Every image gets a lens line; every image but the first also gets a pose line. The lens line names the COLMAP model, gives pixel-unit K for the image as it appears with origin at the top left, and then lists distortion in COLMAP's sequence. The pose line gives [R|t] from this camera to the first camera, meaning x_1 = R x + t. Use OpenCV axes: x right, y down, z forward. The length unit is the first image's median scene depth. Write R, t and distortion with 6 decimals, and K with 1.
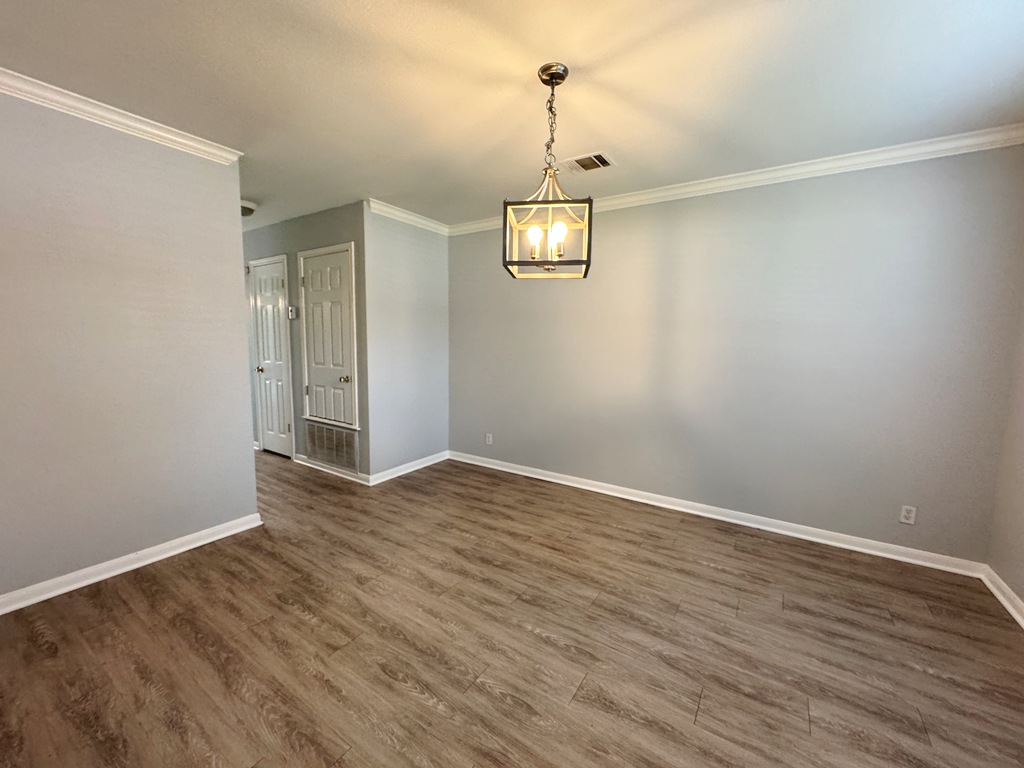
lens RADIAL K [[409.6, 0, 512.1], [0, 409.6, 382.4], [0, 0, 1]] dist [-0.002922, 0.000470]
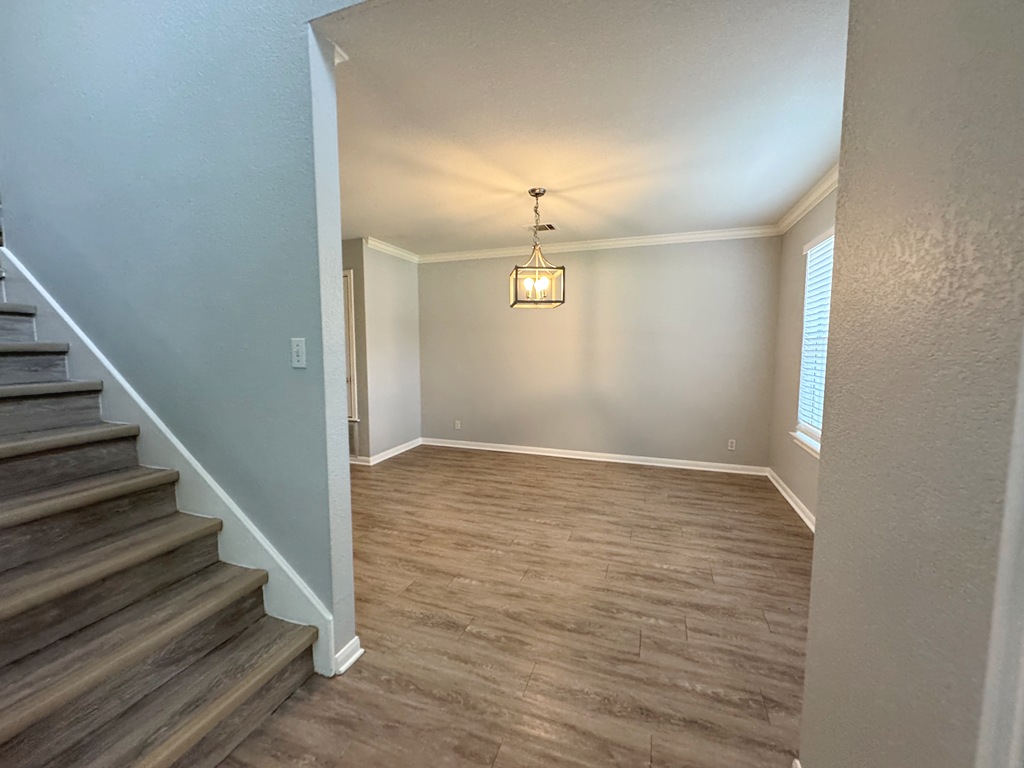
lens RADIAL K [[413.5, 0, 509.5], [0, 413.5, 382.7], [0, 0, 1]] dist [-0.000094, 0.000220]
pose [[0.973327, -0.035642, 0.226635, -0.321363], [0.038781, 0.999203, -0.009412, 0.046235], [-0.226119, 0.017950, 0.973934, -0.484449]]
